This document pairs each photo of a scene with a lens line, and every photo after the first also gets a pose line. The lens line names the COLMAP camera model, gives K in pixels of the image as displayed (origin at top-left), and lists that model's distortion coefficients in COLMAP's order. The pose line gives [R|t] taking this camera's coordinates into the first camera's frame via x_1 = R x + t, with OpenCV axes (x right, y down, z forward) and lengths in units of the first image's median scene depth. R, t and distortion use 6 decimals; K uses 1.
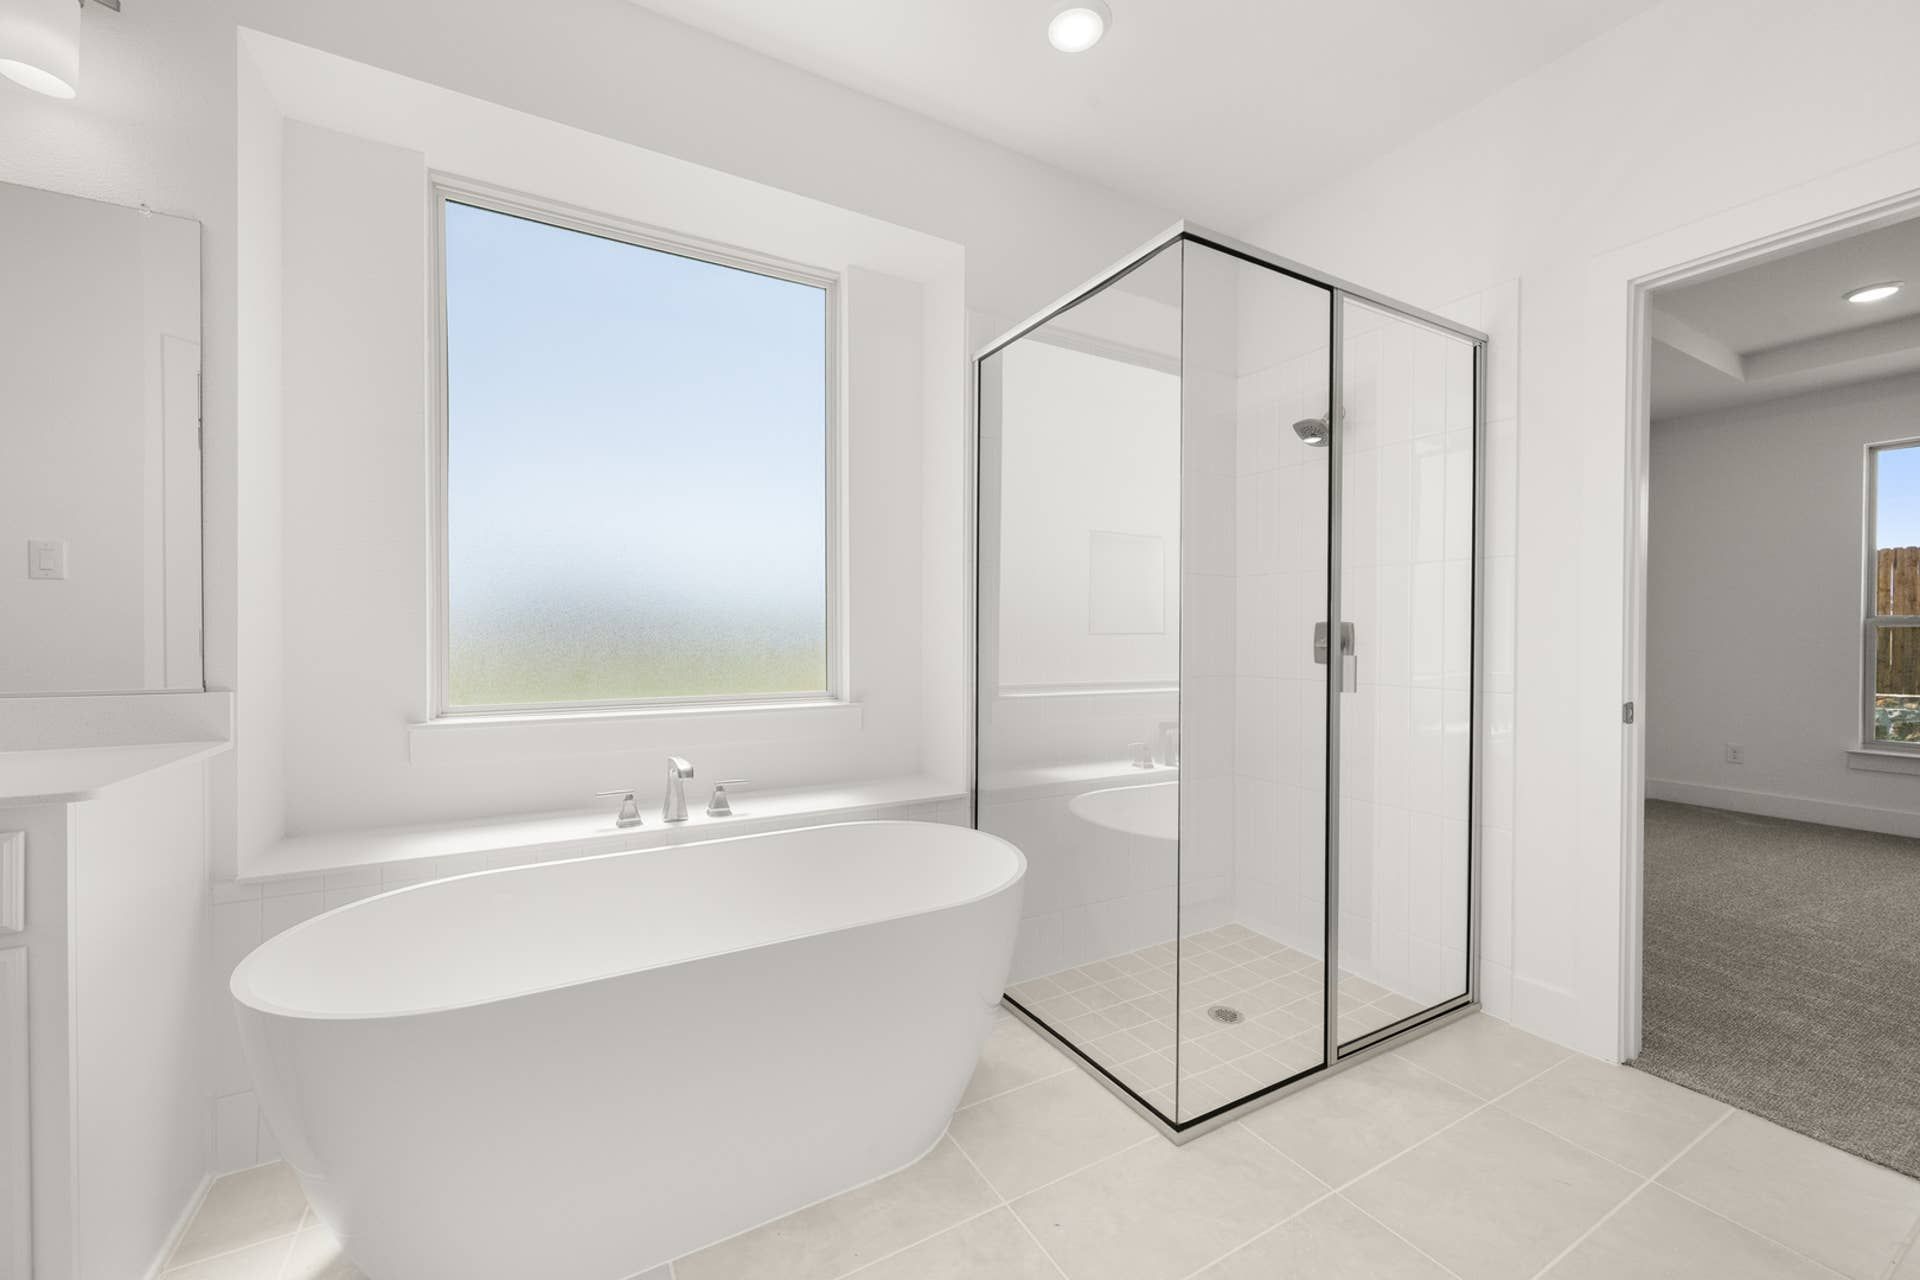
lens RADIAL K [[755.0, 0, 966.2], [0, 755.0, 633.5], [0, 0, 1]] dist [-0.000433, -0.000105]
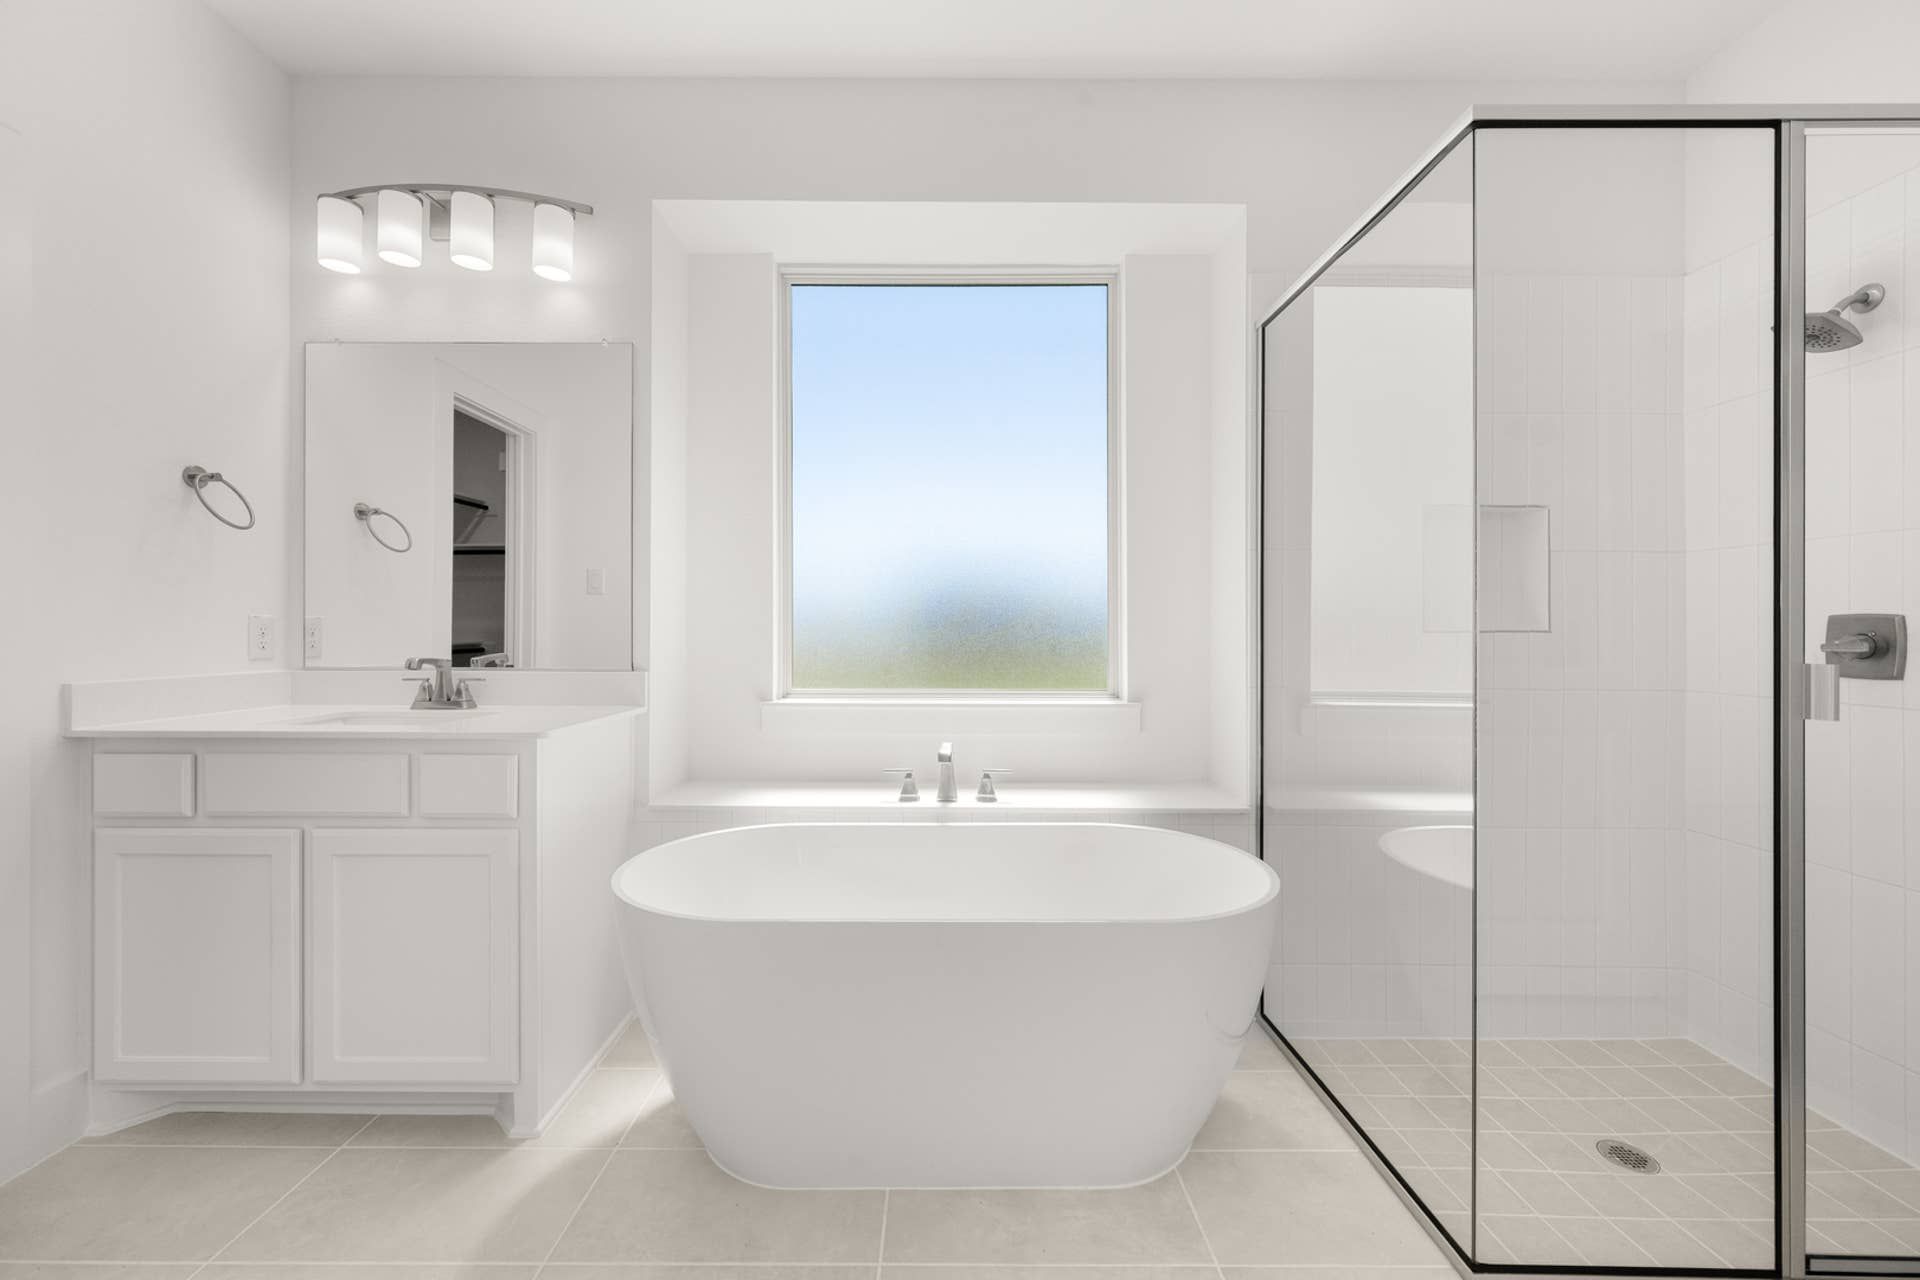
lens RADIAL K [[769.5, 0, 954.2], [0, 769.5, 623.3], [0, 0, 1]] dist [0.000427, 0.000236]
pose [[0.865834, -0.004478, -0.500311, 0.185199], [-0.001725, 0.999927, -0.011935, 0.003008], [0.500328, 0.011197, 0.865764, 0.033824]]
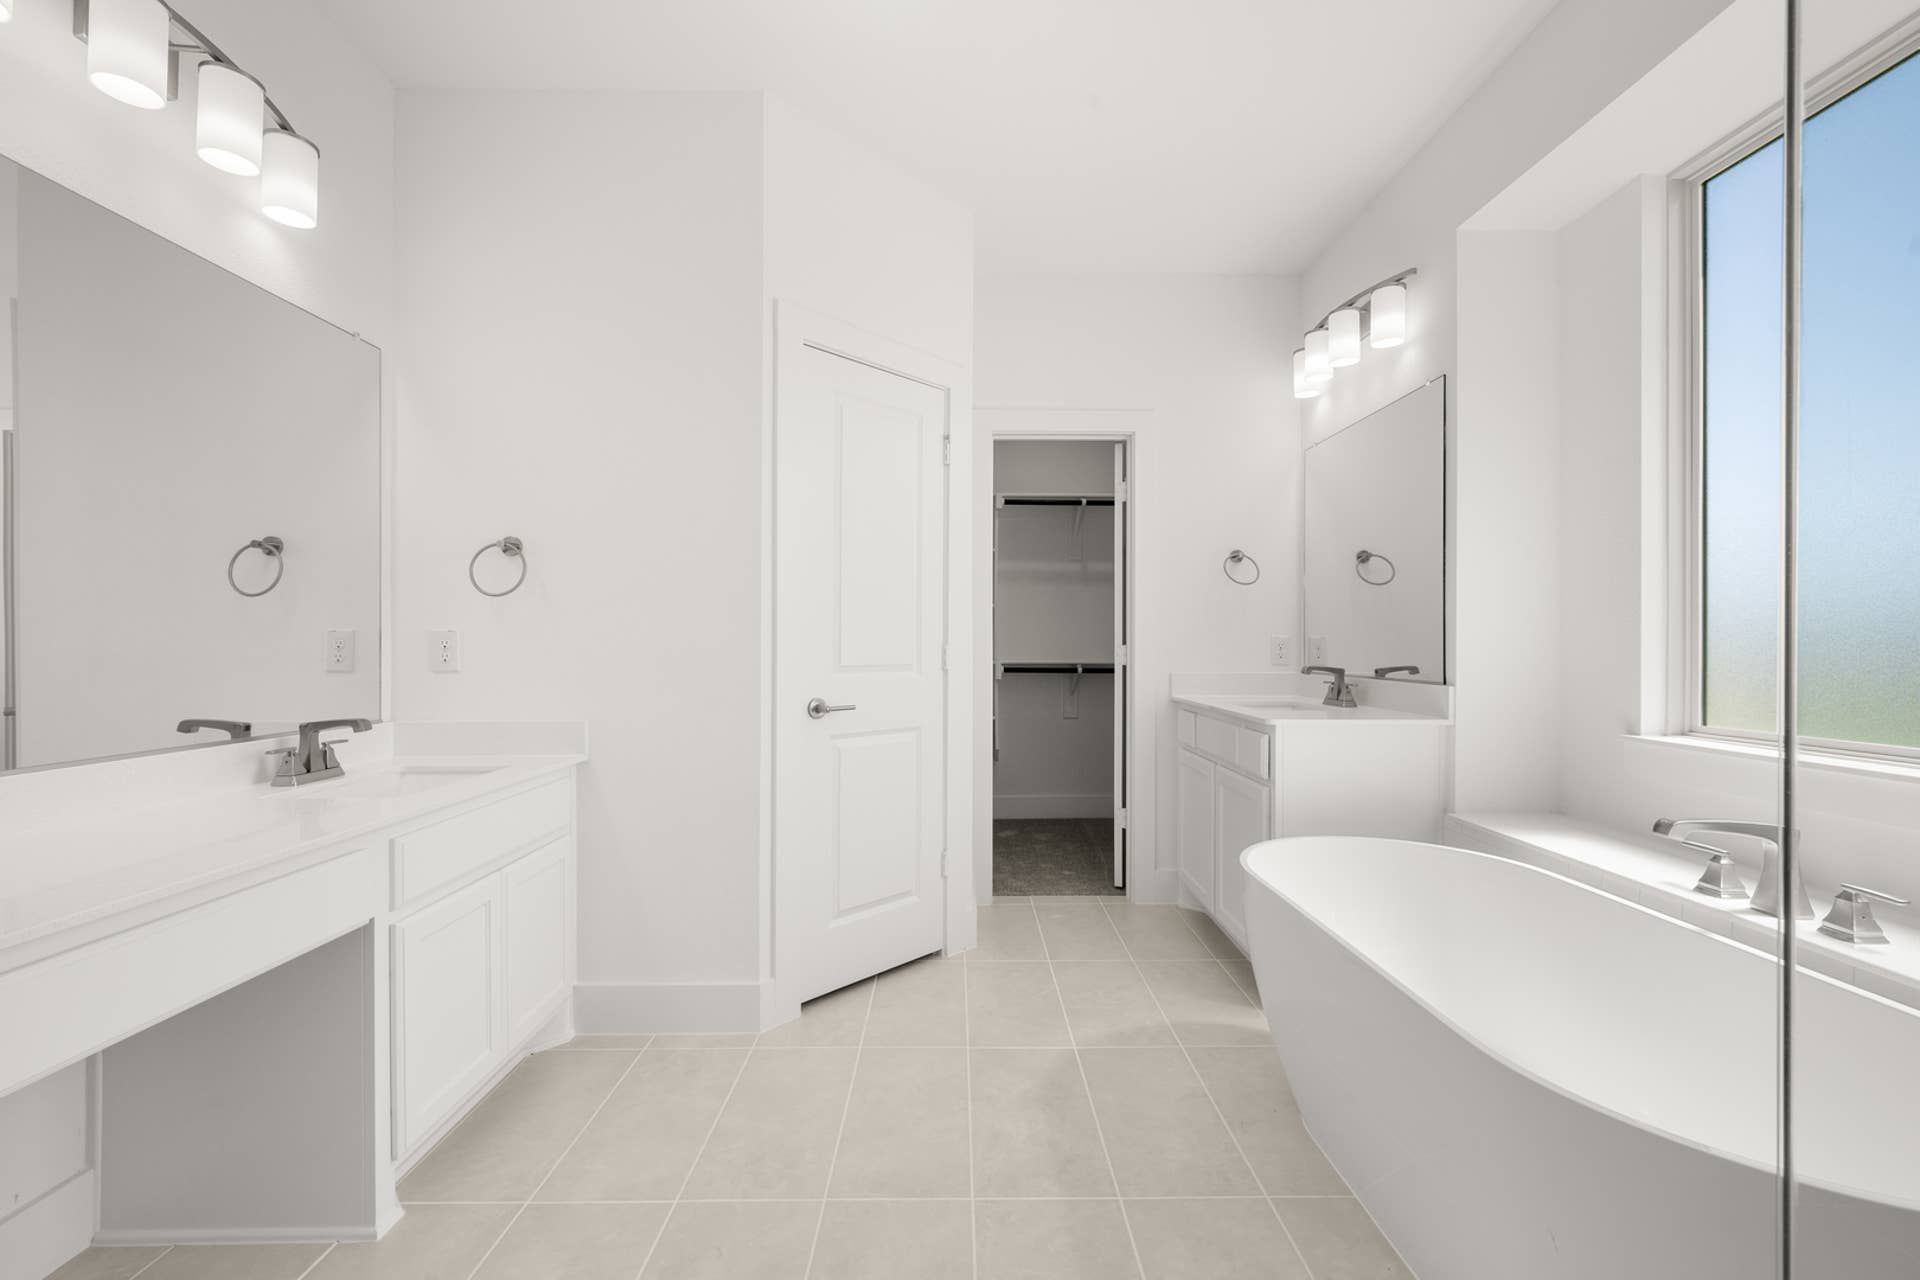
lens RADIAL K [[805.4, 0, 960.0], [0, 805.4, 640.0], [0, 0, 1]] dist [-0.000013, -0.000120]
pose [[-0.490832, -0.006534, -0.871230, 0.639341], [-0.011036, 0.999938, -0.001282, 0.001467], [0.871184, 0.008986, -0.490874, 0.708398]]
